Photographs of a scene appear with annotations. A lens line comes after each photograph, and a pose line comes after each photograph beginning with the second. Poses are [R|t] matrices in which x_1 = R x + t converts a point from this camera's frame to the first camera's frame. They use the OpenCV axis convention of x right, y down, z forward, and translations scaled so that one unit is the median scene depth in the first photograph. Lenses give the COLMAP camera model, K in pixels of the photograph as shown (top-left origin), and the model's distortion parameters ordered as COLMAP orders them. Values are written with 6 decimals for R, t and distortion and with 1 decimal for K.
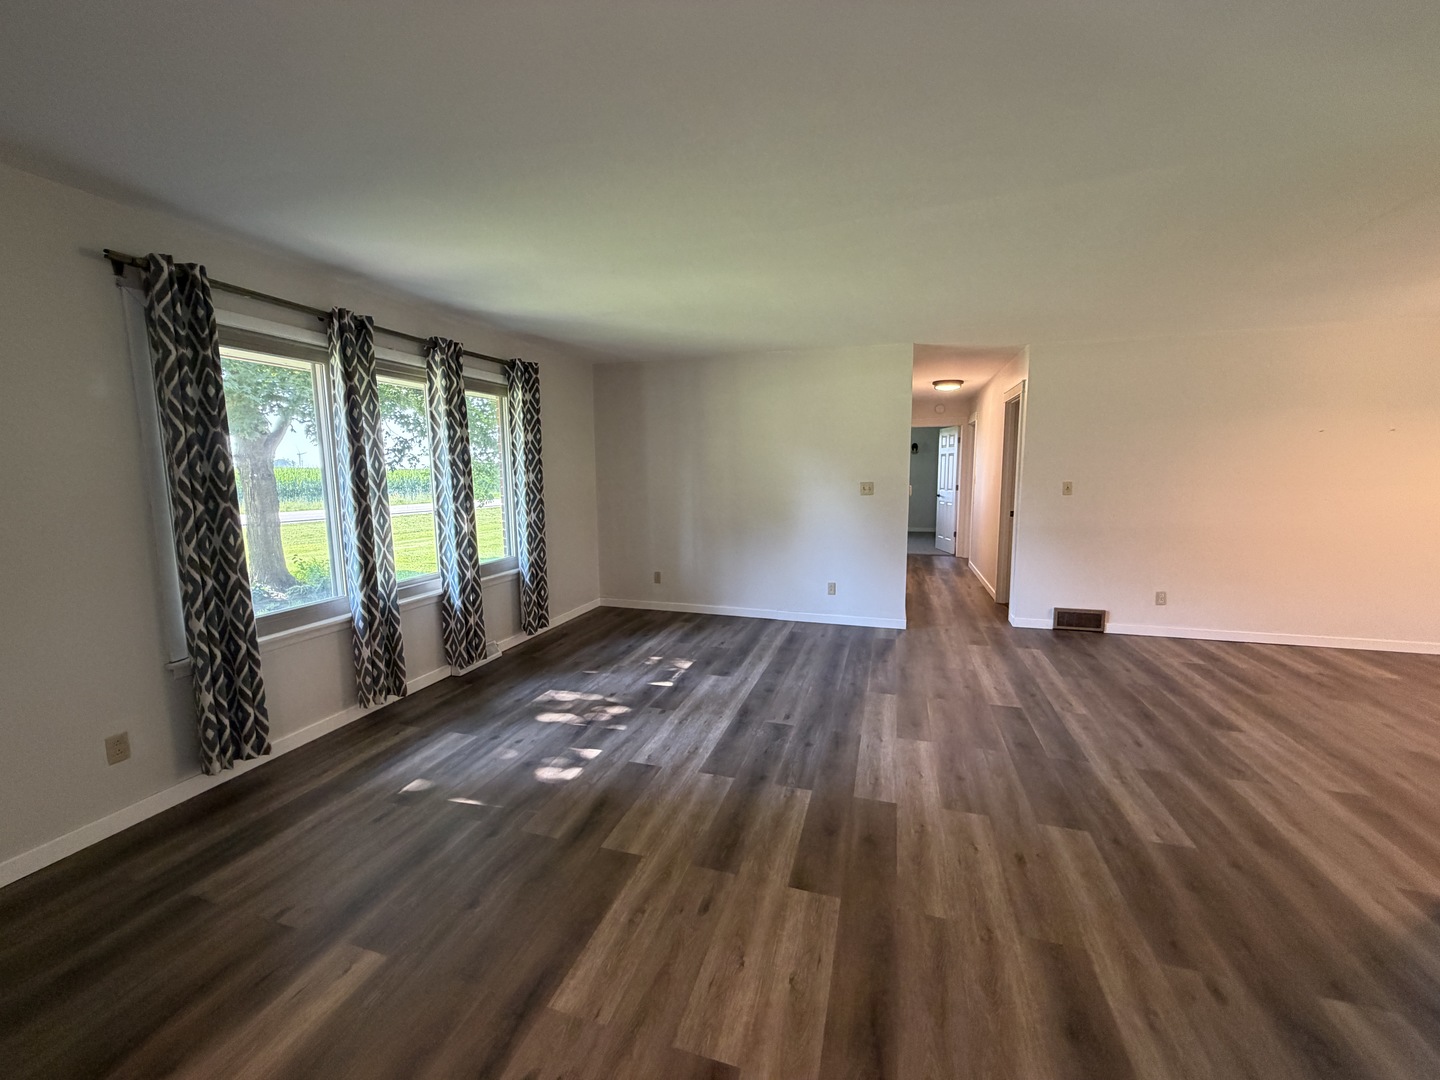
lens RADIAL K [[575.6, 0, 715.2], [0, 575.6, 539.3], [0, 0, 1]] dist [0.003082, -0.000091]
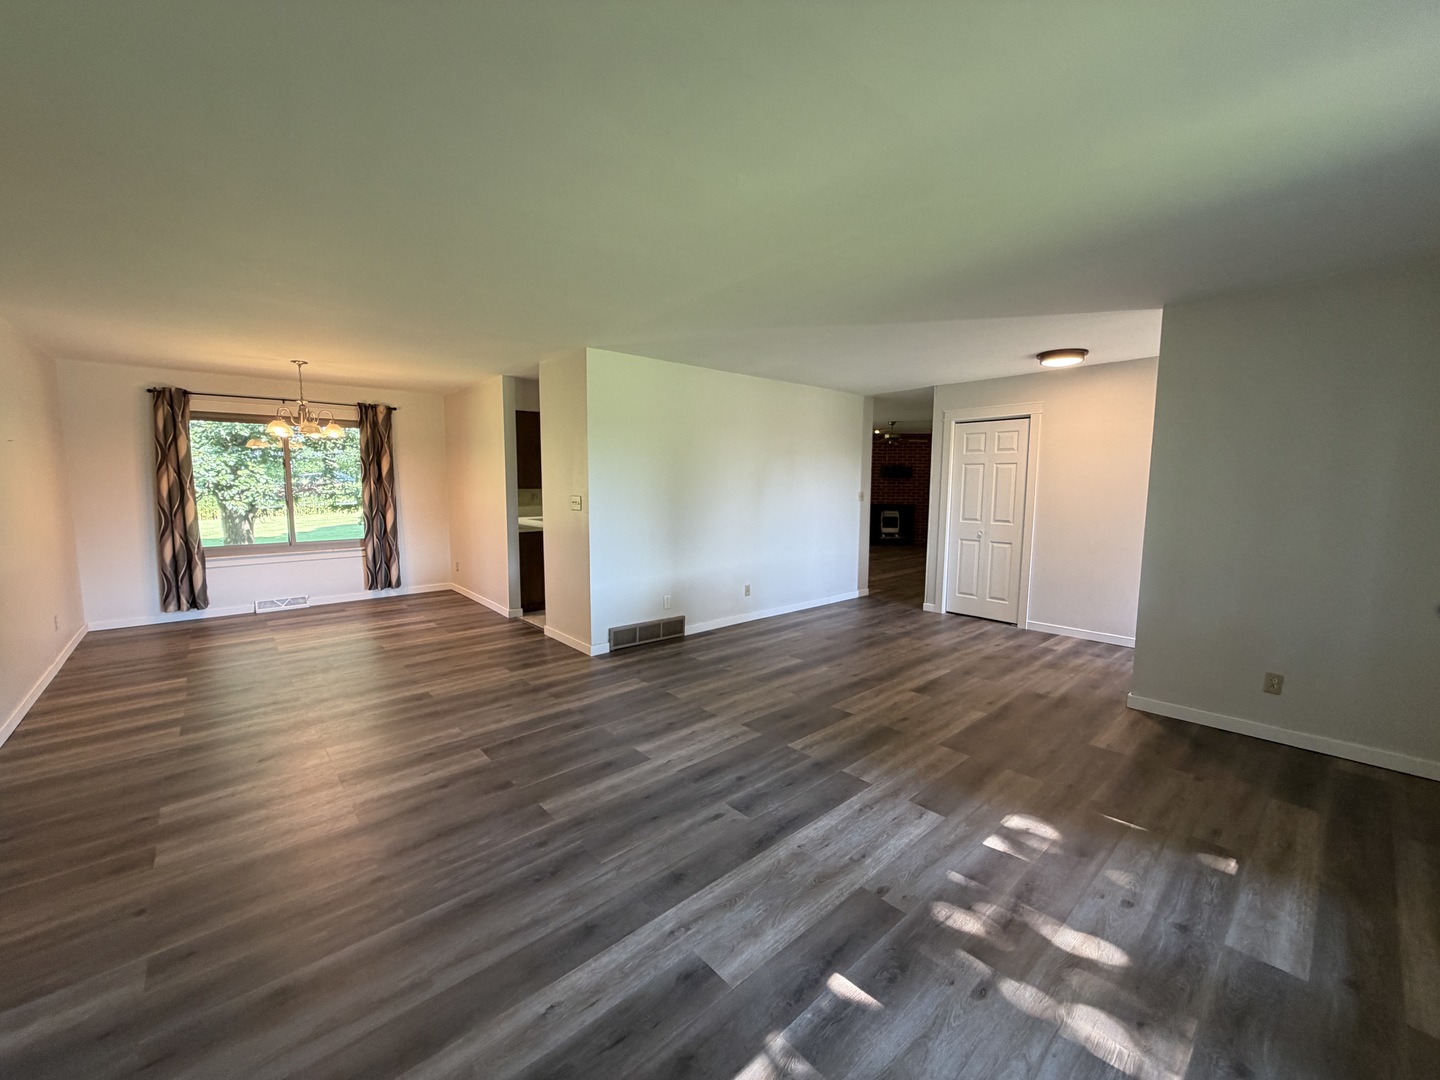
lens RADIAL K [[575.6, 0, 715.2], [0, 575.6, 539.3], [0, 0, 1]] dist [0.003082, -0.000091]
pose [[-0.855576, -0.047651, 0.515480, -0.248930], [0.067144, 0.977129, 0.201769, -0.198924], [-0.513305, 0.207240, -0.832808, 1.617336]]
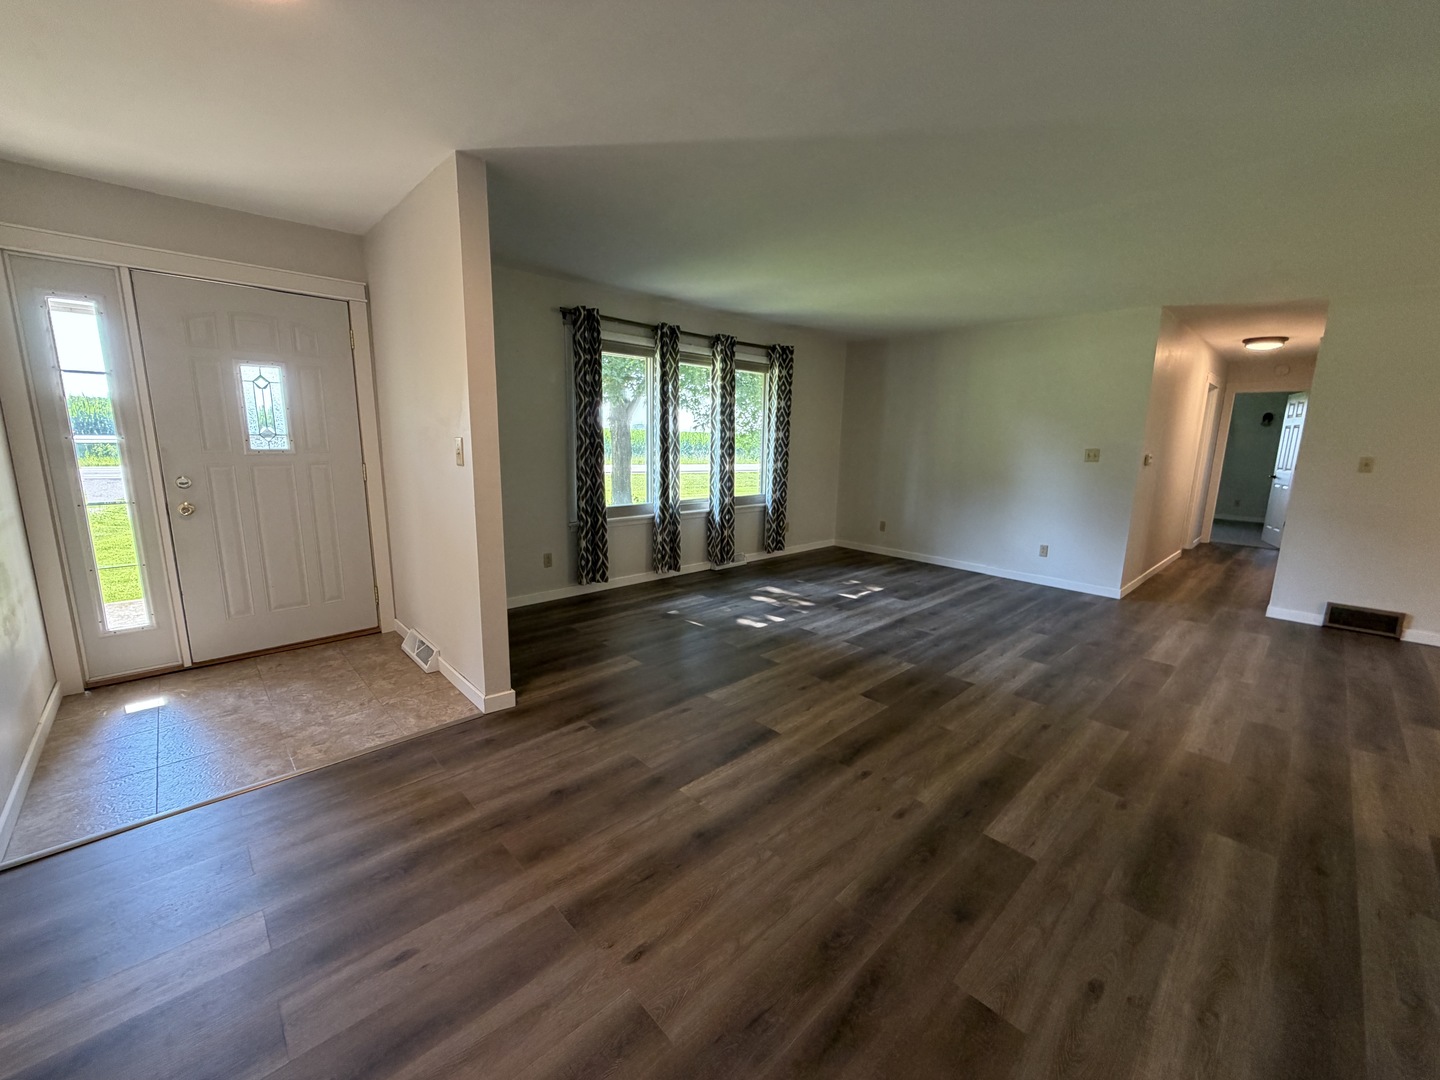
lens RADIAL K [[575.6, 0, 715.2], [0, 575.6, 539.3], [0, 0, 1]] dist [0.003082, -0.000091]
pose [[0.871369, 0.112873, -0.477467, 0.300308], [-0.087618, 0.993333, 0.074923, 0.064815], [0.482741, -0.023450, 0.875449, -0.335680]]
